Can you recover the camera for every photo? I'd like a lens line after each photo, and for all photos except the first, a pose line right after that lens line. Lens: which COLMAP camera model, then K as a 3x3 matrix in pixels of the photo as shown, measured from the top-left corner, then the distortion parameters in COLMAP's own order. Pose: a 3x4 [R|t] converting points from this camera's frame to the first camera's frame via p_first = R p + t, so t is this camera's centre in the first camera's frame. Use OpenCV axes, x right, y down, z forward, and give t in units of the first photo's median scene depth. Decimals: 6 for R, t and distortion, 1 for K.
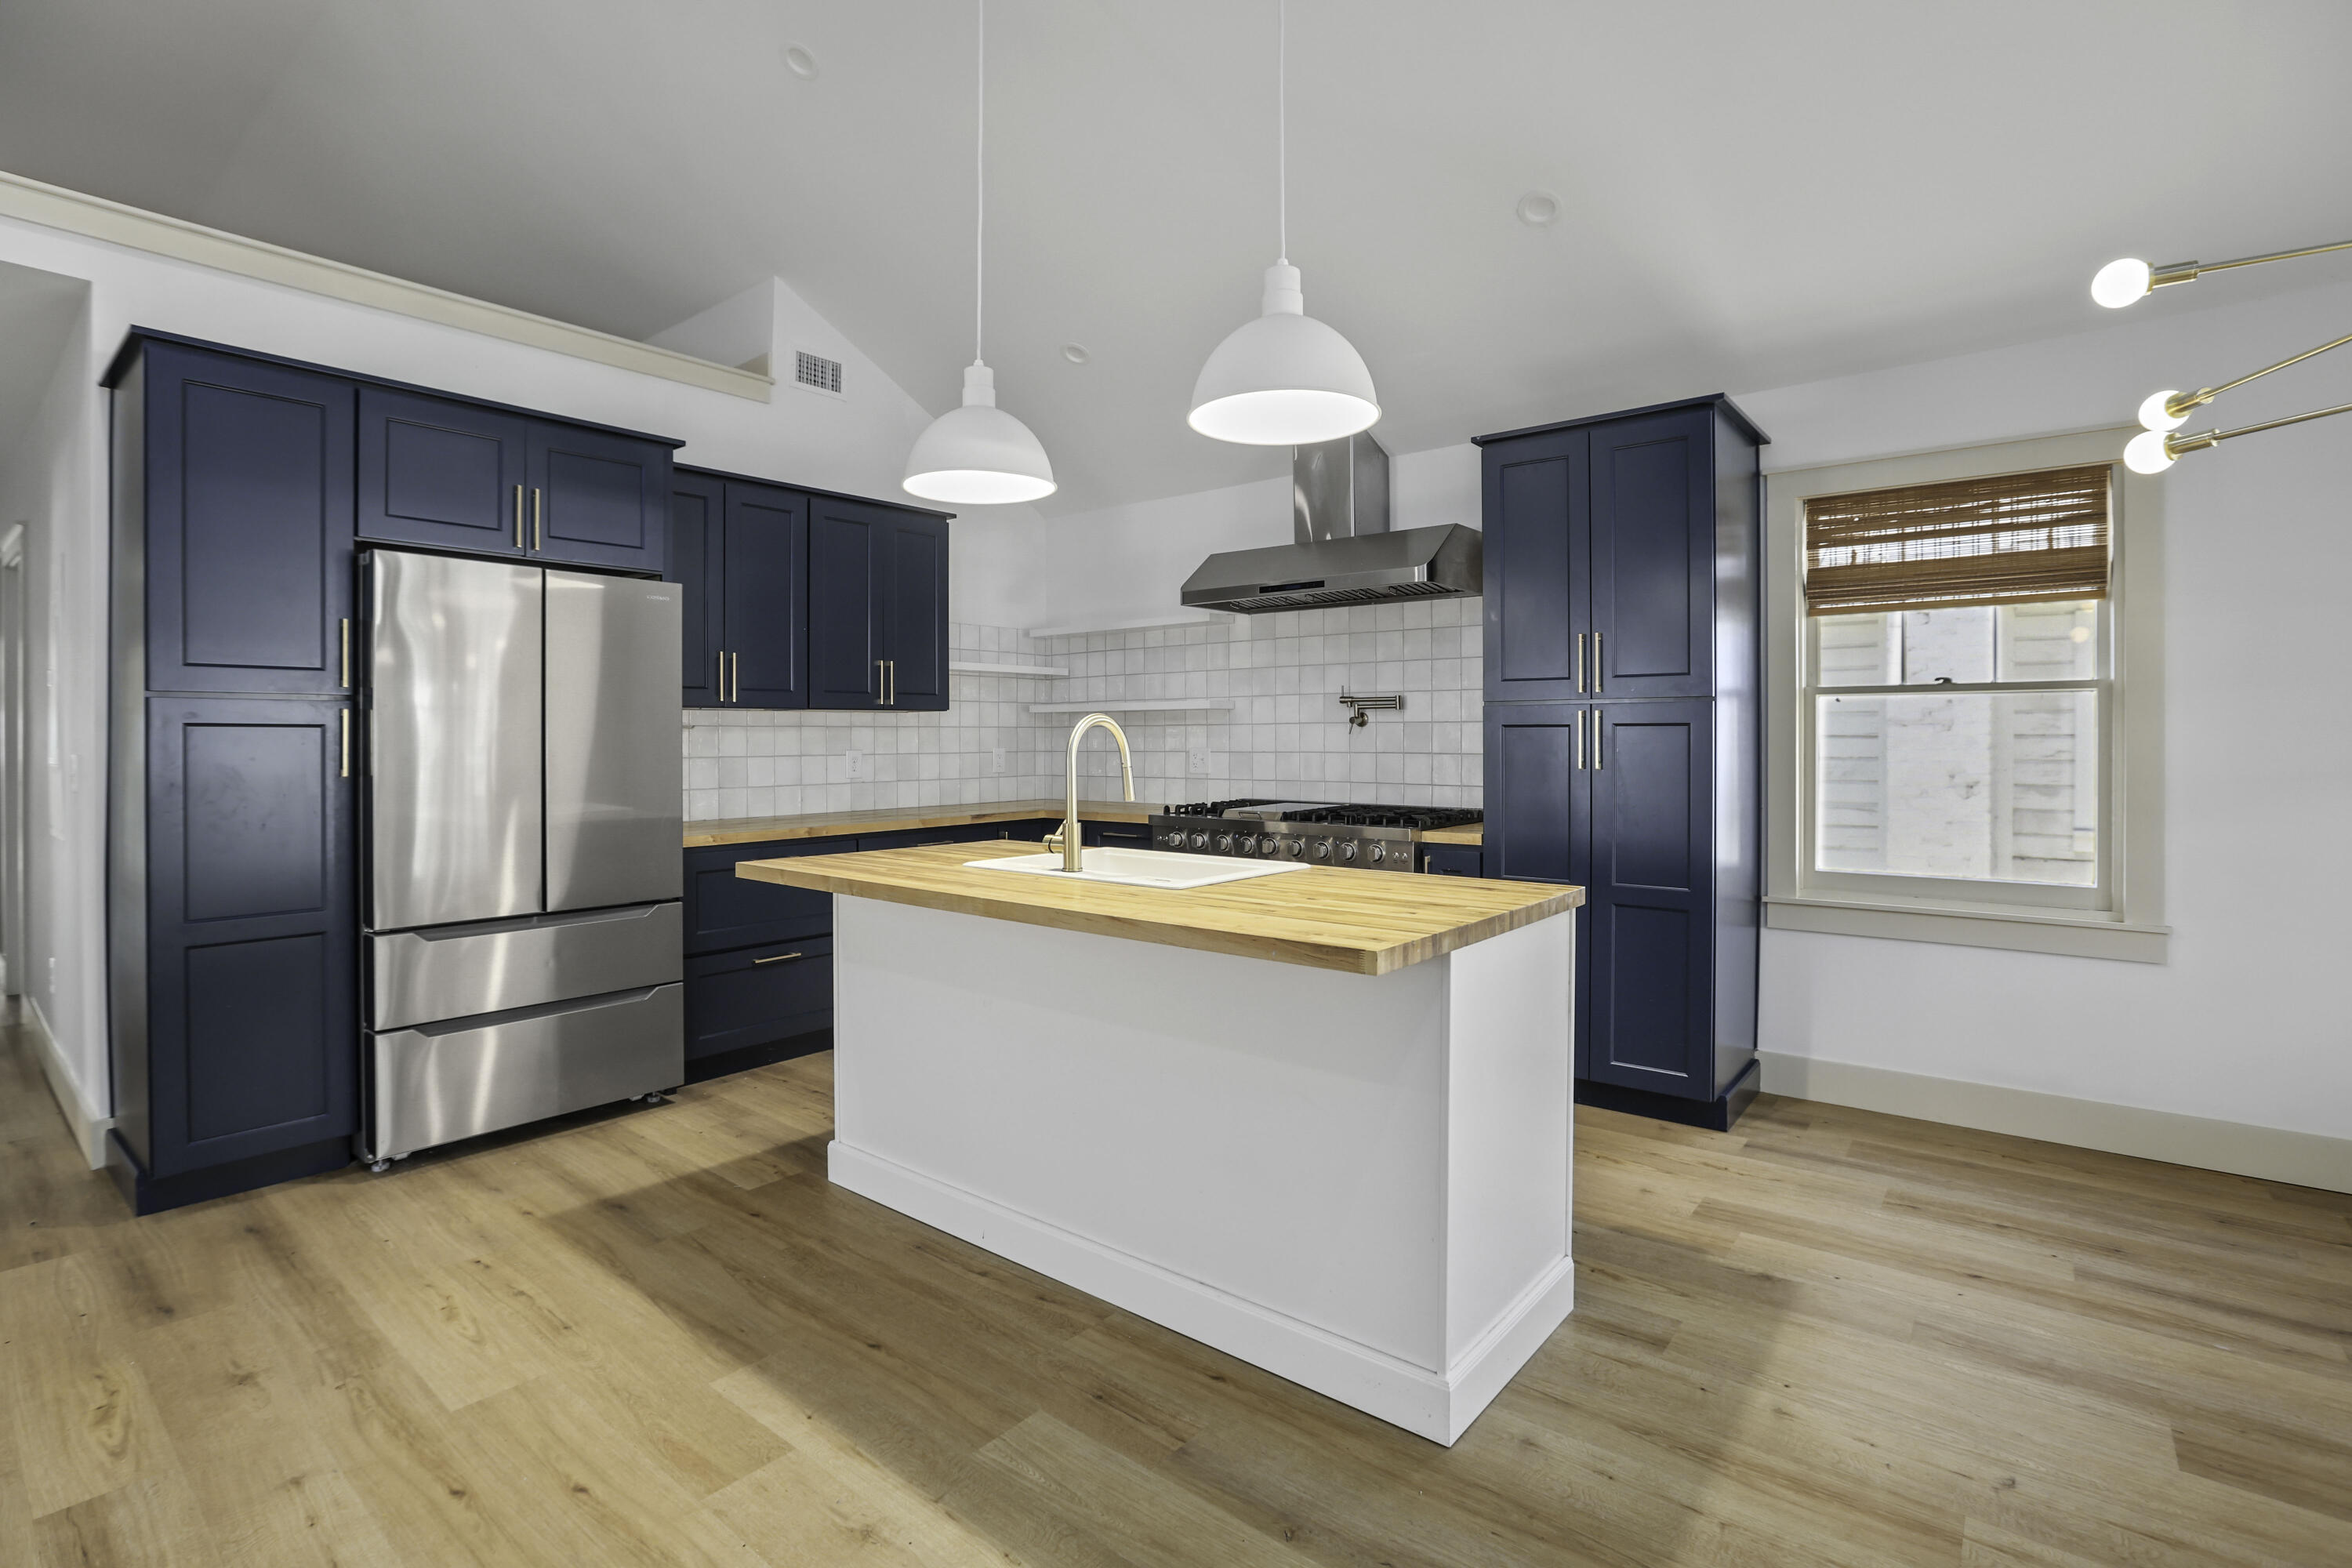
lens RADIAL K [[1090.2, 0, 1171.3], [0, 1090.2, 759.5], [0, 0, 1]] dist [-0.046860, 0.013631]
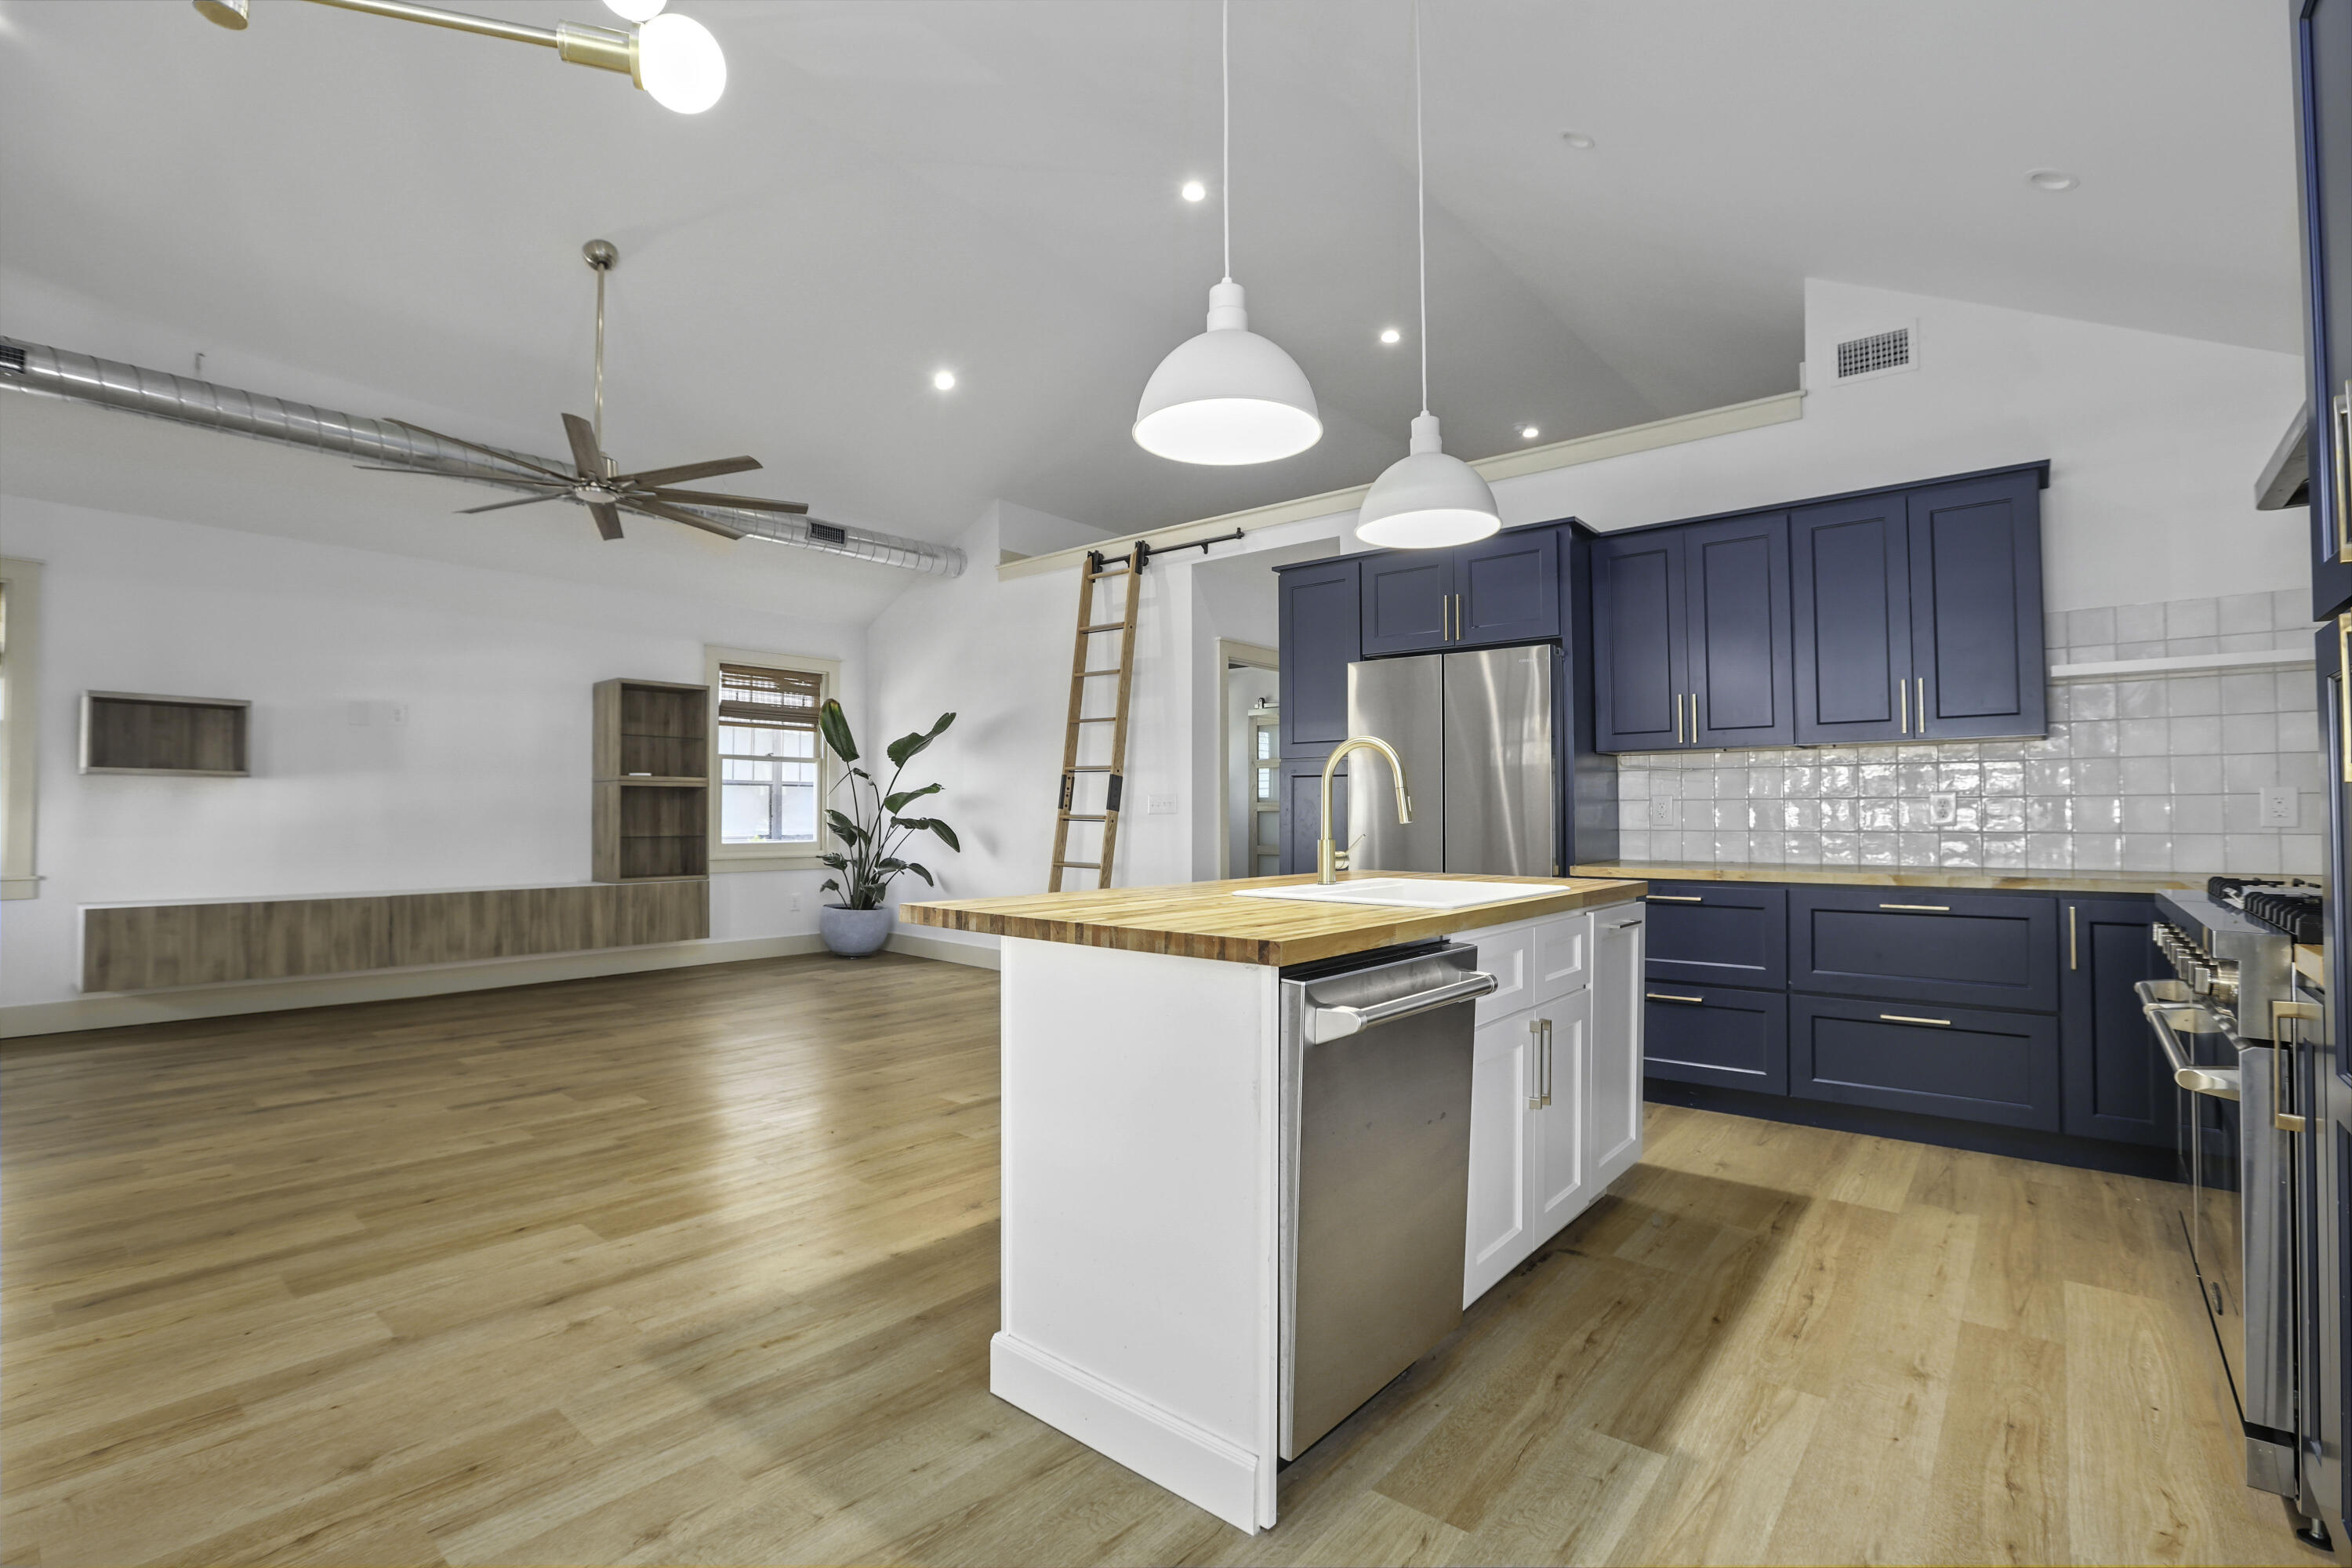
lens RADIAL K [[1090.2, 0, 1184.1], [0, 1090.2, 804.8], [0, 0, 1]] dist [-0.046860, 0.013631]
pose [[-0.013852, -0.006935, -0.999880, 0.802262], [-0.019688, 0.999784, -0.006662, 0.027282], [0.999710, 0.019593, -0.013985, 0.710942]]
